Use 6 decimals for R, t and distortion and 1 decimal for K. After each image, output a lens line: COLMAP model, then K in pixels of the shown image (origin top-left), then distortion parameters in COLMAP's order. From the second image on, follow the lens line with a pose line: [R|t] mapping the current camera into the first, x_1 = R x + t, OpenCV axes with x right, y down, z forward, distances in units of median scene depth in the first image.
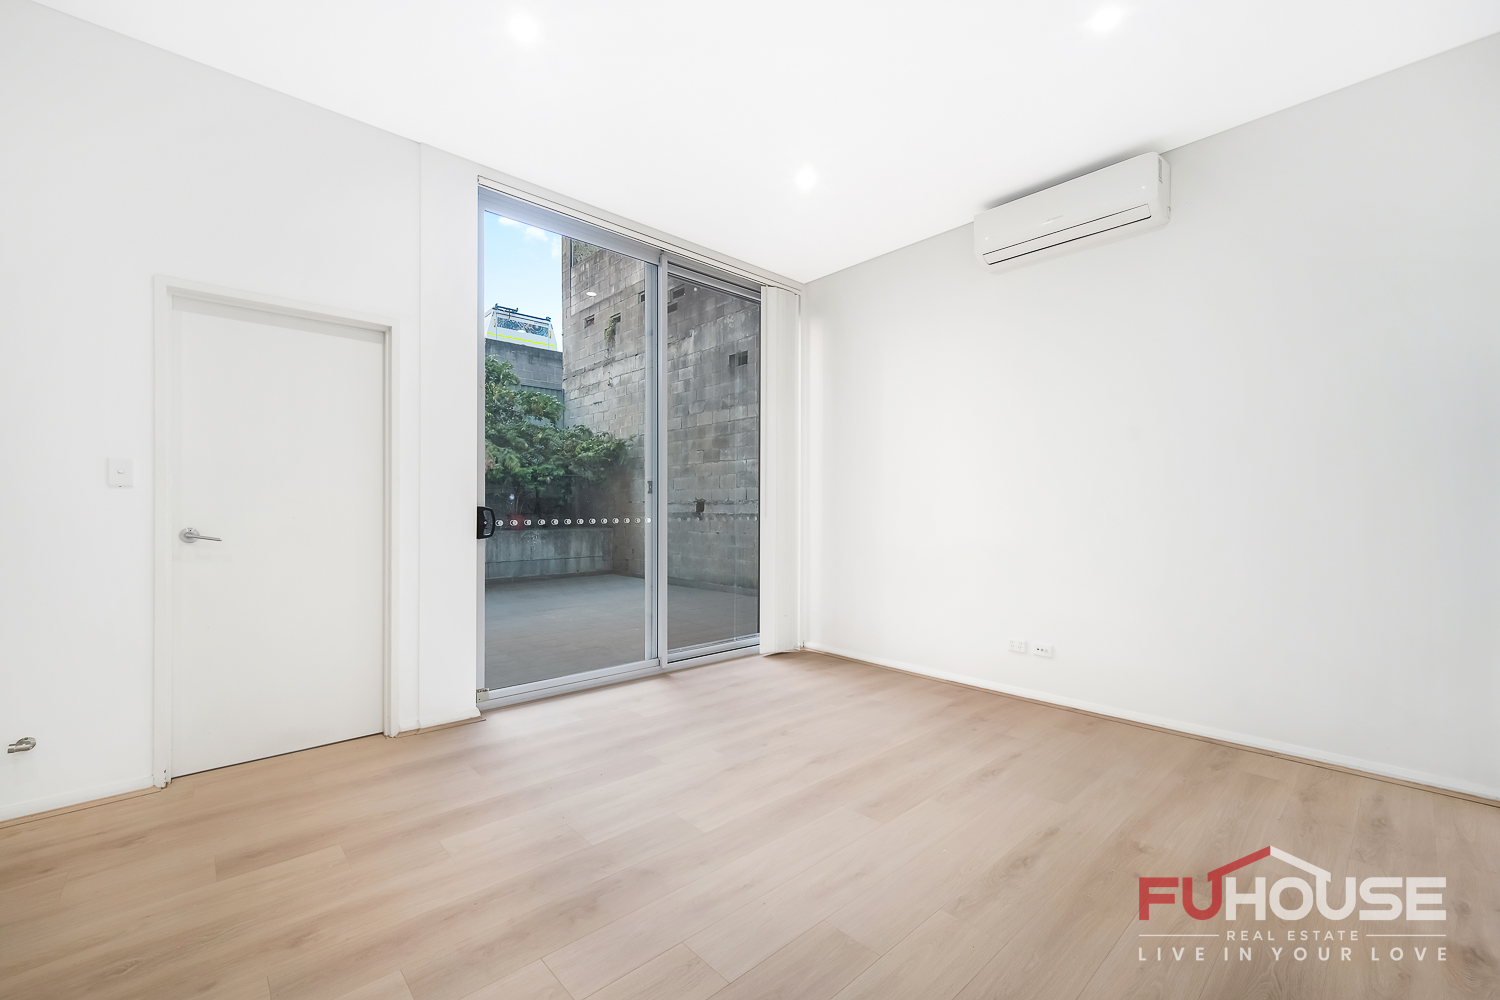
lens RADIAL K [[621.2, 0, 747.3], [0, 621.2, 512.1], [0, 0, 1]] dist [0.002196, 0.000729]
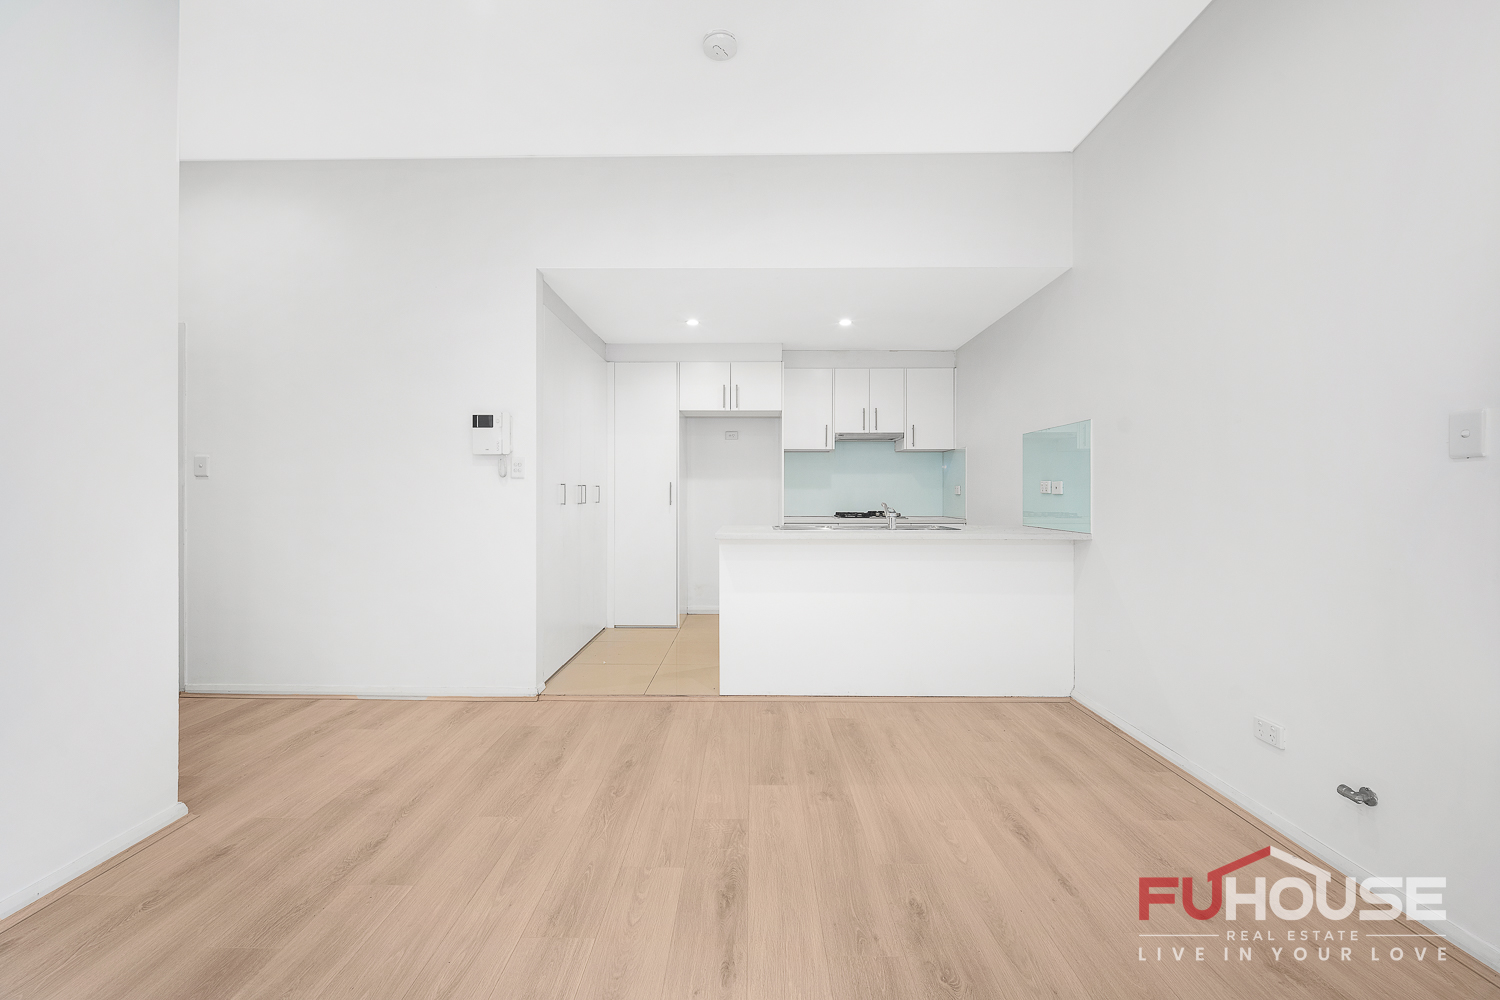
lens RADIAL K [[609.6, 0, 745.7], [0, 609.6, 489.9], [0, 0, 1]] dist [0.000100, -0.000057]
pose [[-0.686294, -0.007592, -0.727284, -0.032532], [-0.003816, 0.999969, -0.006837, -0.000958], [0.727314, -0.001917, -0.686302, 0.433989]]
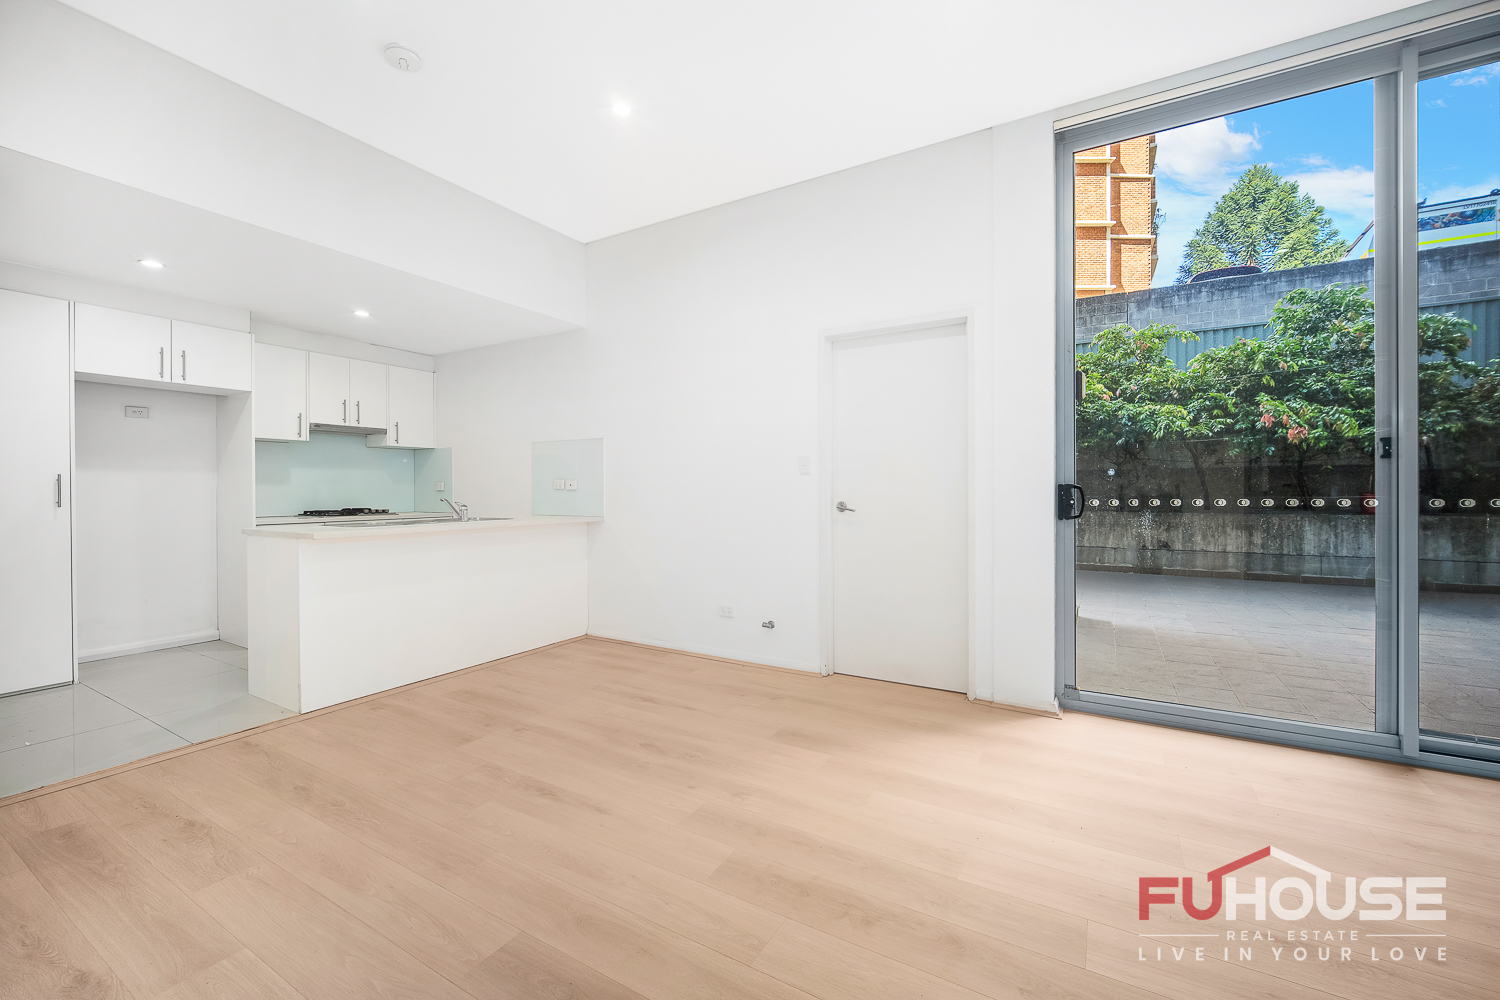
lens RADIAL K [[609.6, 0, 745.7], [0, 609.6, 489.9], [0, 0, 1]] dist [0.000100, -0.000057]
pose [[0.285116, -0.002350, -0.958490, 0.200636], [0.001796, 0.999997, -0.001918, 0.000537], [0.958491, -0.001174, 0.285119, 0.204347]]
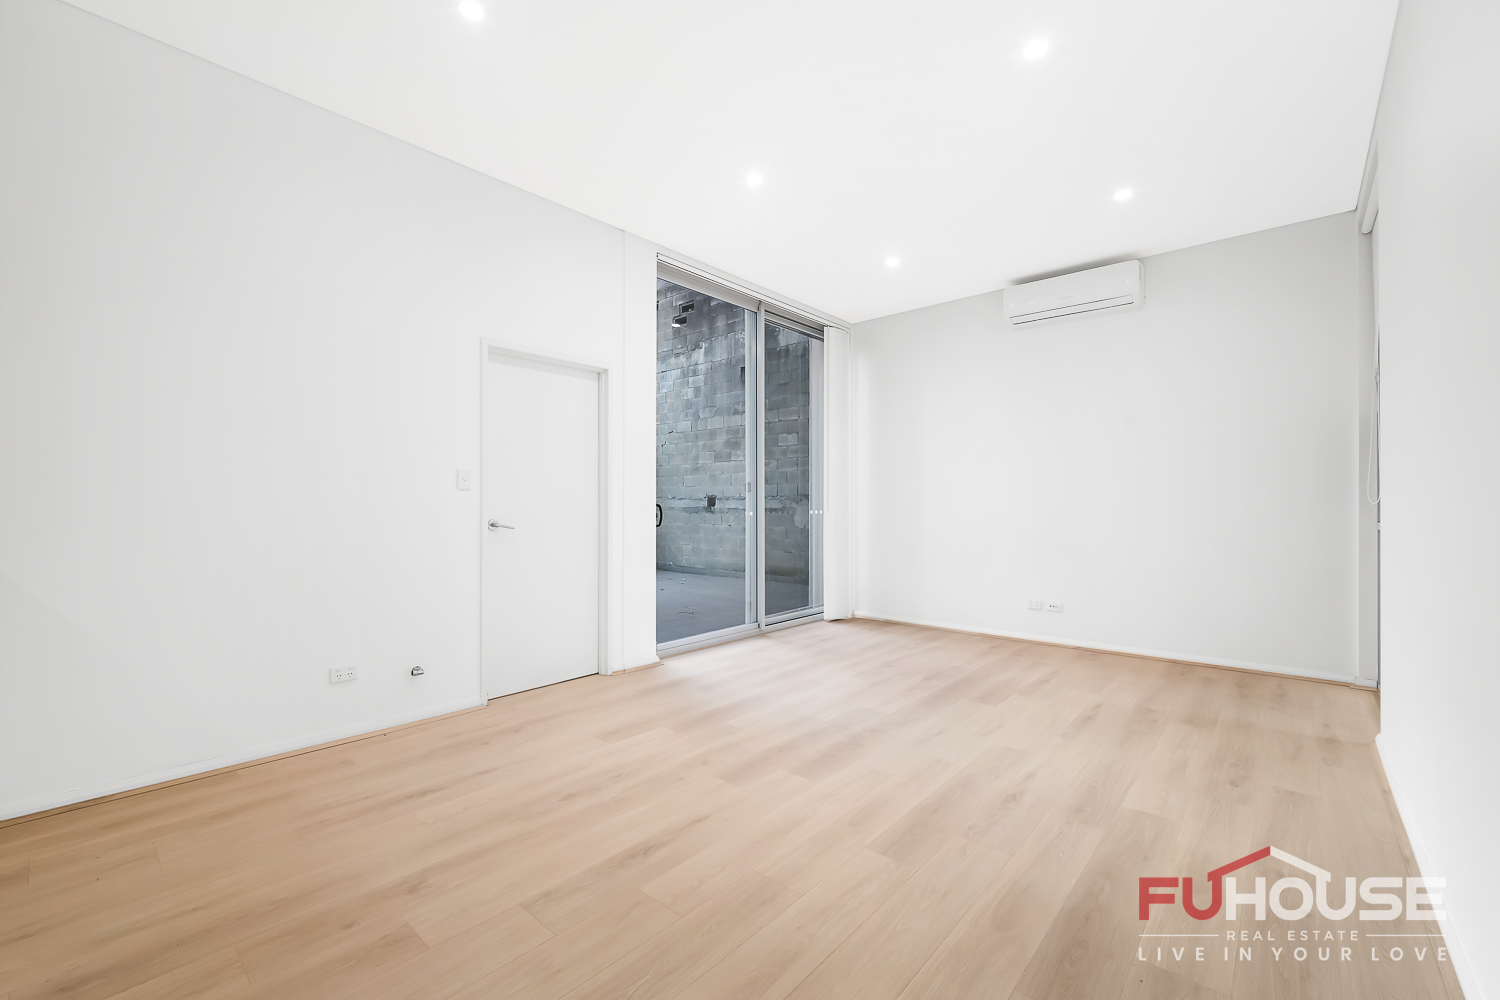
lens RADIAL K [[621.2, 0, 744.3], [0, 621.2, 505.0], [0, 0, 1]] dist [-0.001248, -0.000371]
pose [[0.995144, -0.002079, 0.098410, -0.250509], [0.002270, 0.999996, -0.001826, -0.001343], [-0.098406, 0.002041, 0.995144, -0.220238]]
